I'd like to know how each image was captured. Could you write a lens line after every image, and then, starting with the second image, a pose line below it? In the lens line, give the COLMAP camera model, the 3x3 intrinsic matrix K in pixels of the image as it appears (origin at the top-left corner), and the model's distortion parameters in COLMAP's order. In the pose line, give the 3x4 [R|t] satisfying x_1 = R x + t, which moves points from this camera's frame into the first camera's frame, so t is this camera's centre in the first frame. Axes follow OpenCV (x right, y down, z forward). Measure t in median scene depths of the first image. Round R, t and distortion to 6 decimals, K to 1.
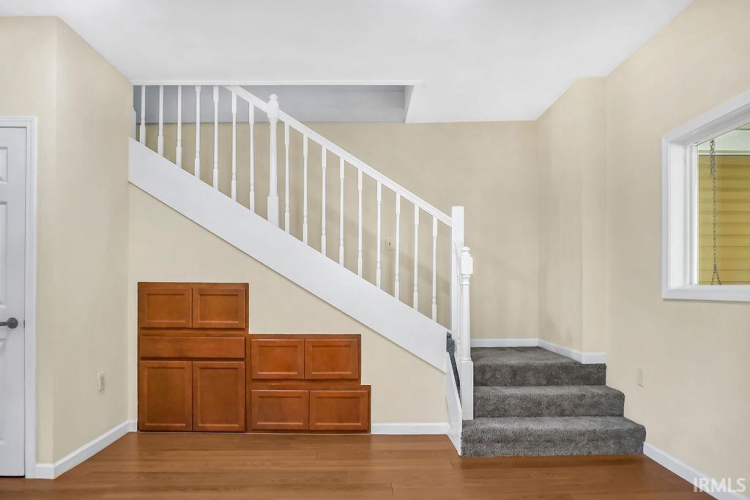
lens RADIAL K [[506.2, 0, 376.7], [0, 506.2, 290.7], [0, 0, 1]] dist [-0.054617, 0.001657]
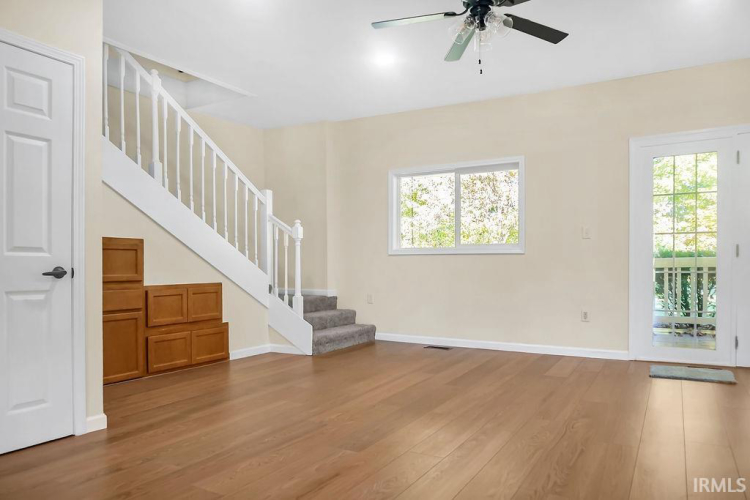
lens RADIAL K [[524.8, 0, 374.6], [0, 524.8, 265.0], [0, 0, 1]] dist [-0.058133, 0.002397]
pose [[0.522550, -0.005051, 0.852594, -0.952369], [0.002739, 0.999987, 0.004246, 0.037345], [-0.852604, 0.000117, 0.522557, -0.009123]]
